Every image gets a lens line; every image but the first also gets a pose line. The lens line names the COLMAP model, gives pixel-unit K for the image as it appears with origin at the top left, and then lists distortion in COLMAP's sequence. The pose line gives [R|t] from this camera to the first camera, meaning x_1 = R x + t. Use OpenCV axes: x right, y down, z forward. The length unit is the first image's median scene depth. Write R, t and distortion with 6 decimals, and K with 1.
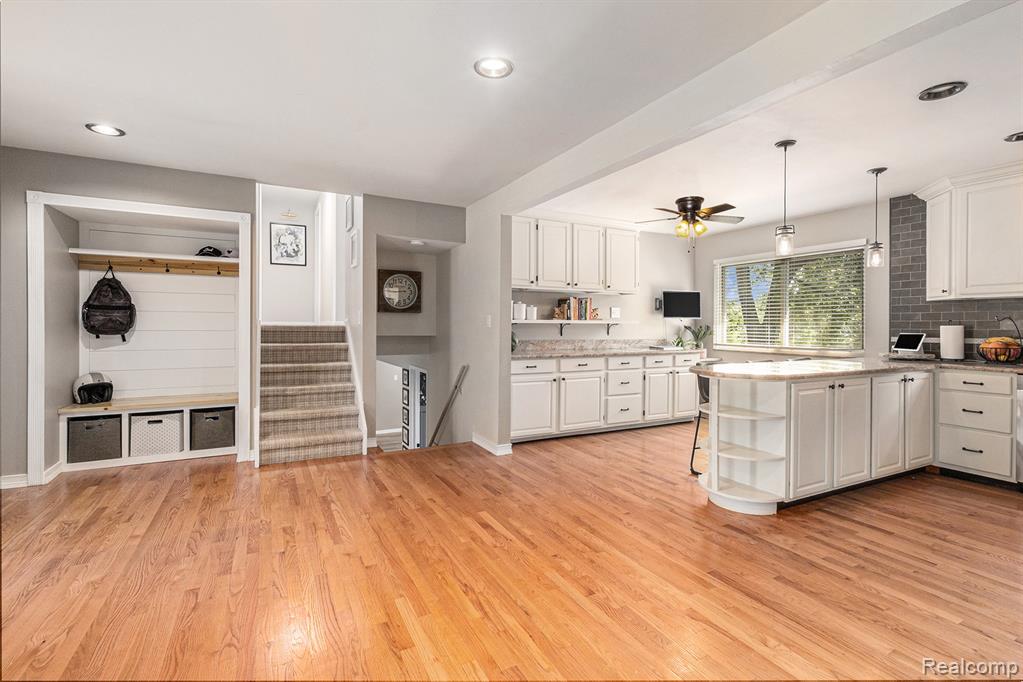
lens RADIAL K [[474.8, 0, 510.9], [0, 474.8, 326.7], [0, 0, 1]] dist [0.004474, -0.000804]
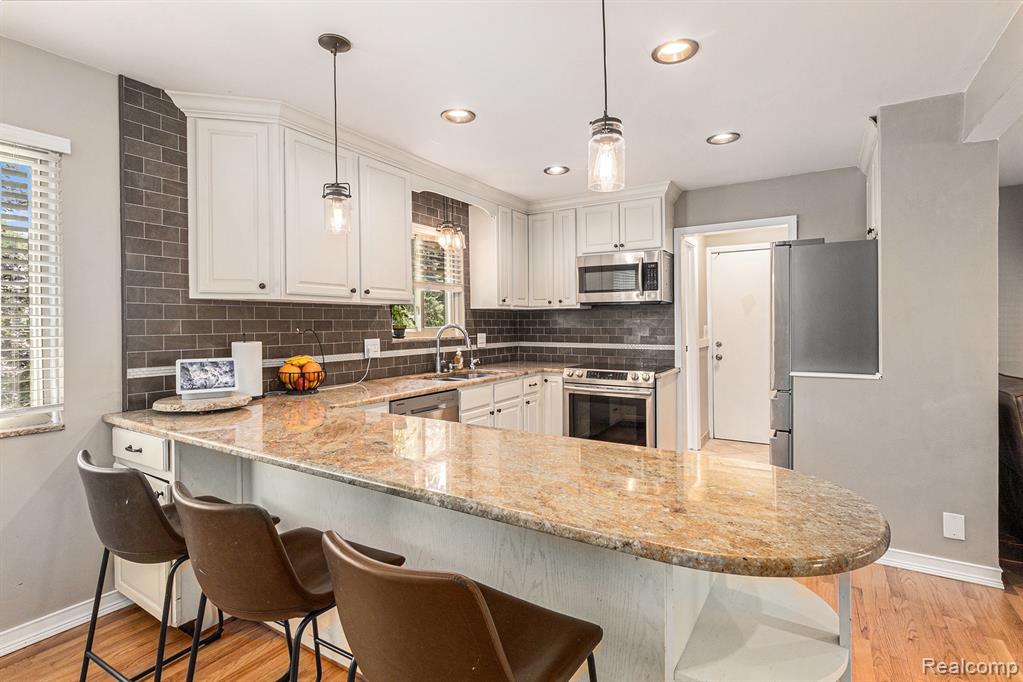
lens RADIAL K [[503.1, 0, 500.4], [0, 503.1, 333.6], [0, 0, 1]] dist [0.007294, -0.002322]
pose [[-0.489099, -0.019234, 0.872016, 0.177955], [0.006274, 0.999653, 0.025568, -0.025148], [-0.872206, 0.017976, -0.488808, 0.941626]]
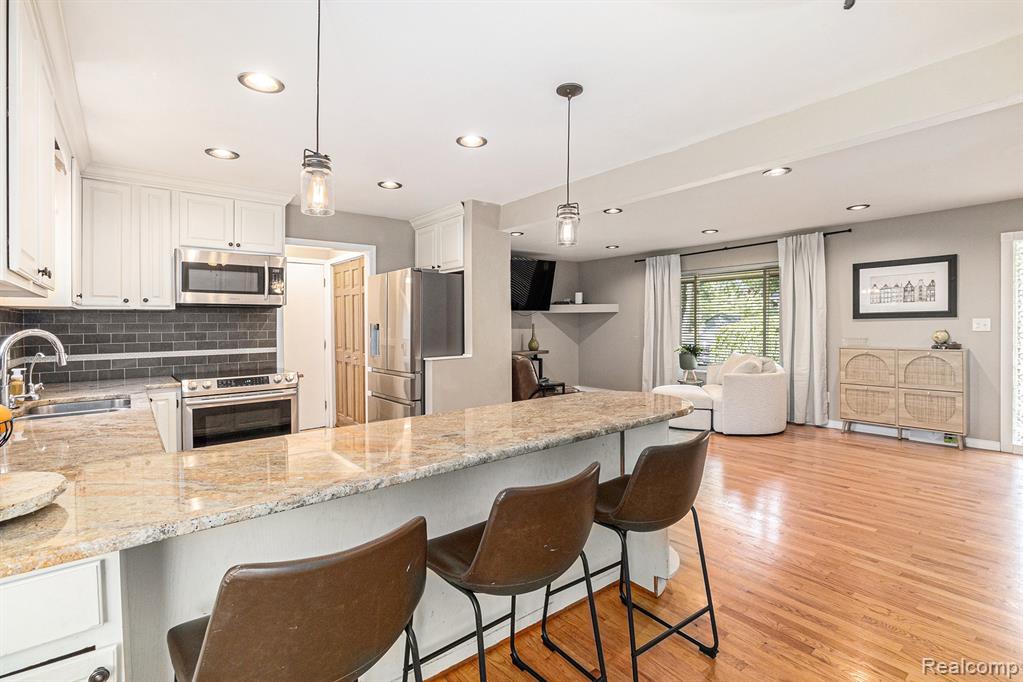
lens RADIAL K [[474.8, 0, 520.8], [0, 474.8, 333.3], [0, 0, 1]] dist [0.004474, -0.000804]
pose [[-0.978747, 0.012726, -0.204675, 0.572427], [0.008122, 0.999695, 0.023317, -0.023360], [0.204909, 0.021159, -0.978552, 1.213802]]
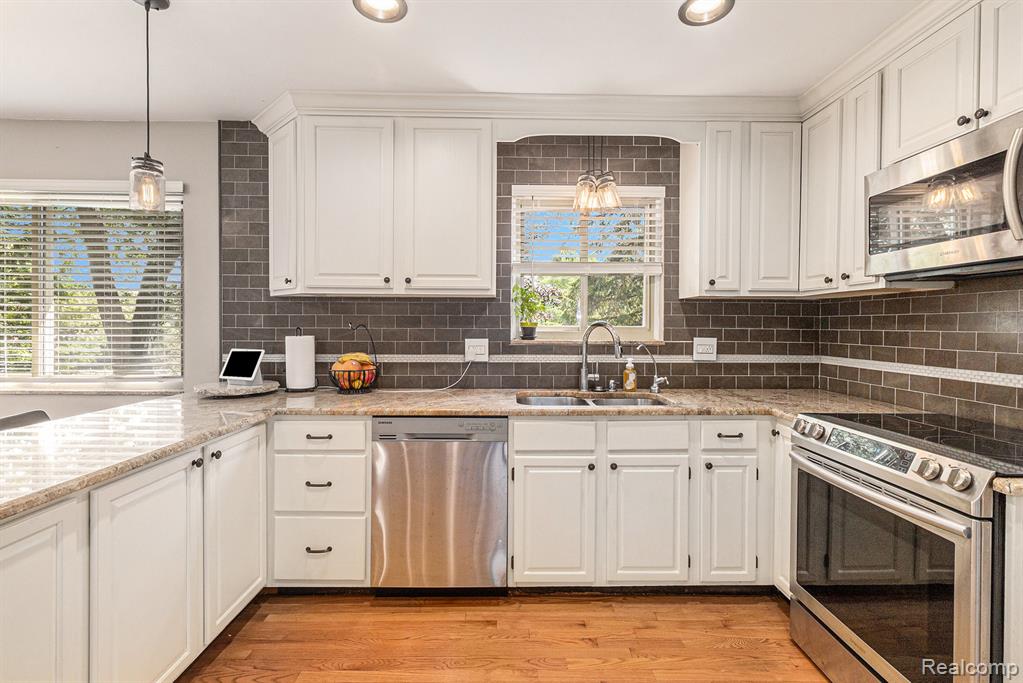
lens RADIAL K [[474.8, 0, 510.0], [0, 474.8, 330.5], [0, 0, 1]] dist [0.004474, -0.000804]
pose [[0.456290, -0.010981, 0.889763, 0.441981], [-0.000510, 0.999920, 0.012602, -0.016140], [-0.889831, -0.006204, 0.456248, 0.415418]]
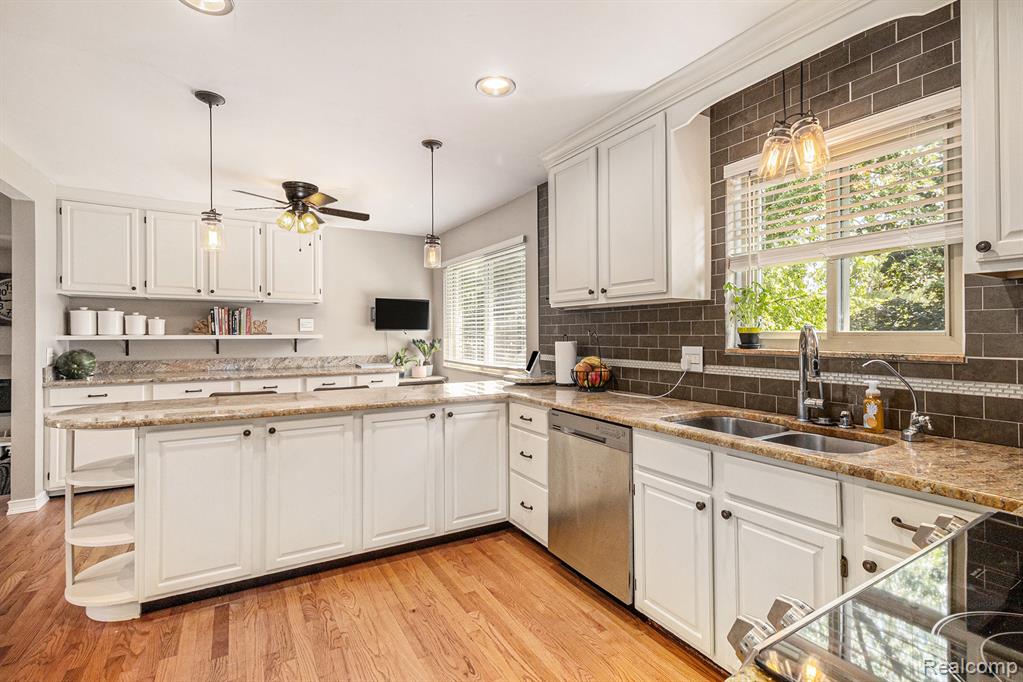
lens RADIAL K [[474.8, 0, 512.6], [0, 474.8, 334.9], [0, 0, 1]] dist [0.004474, -0.000804]
pose [[0.998710, -0.005914, 0.050430, 0.727194], [0.005964, 0.999982, -0.000825, -0.012085], [-0.050425, 0.001124, 0.998727, 0.187355]]
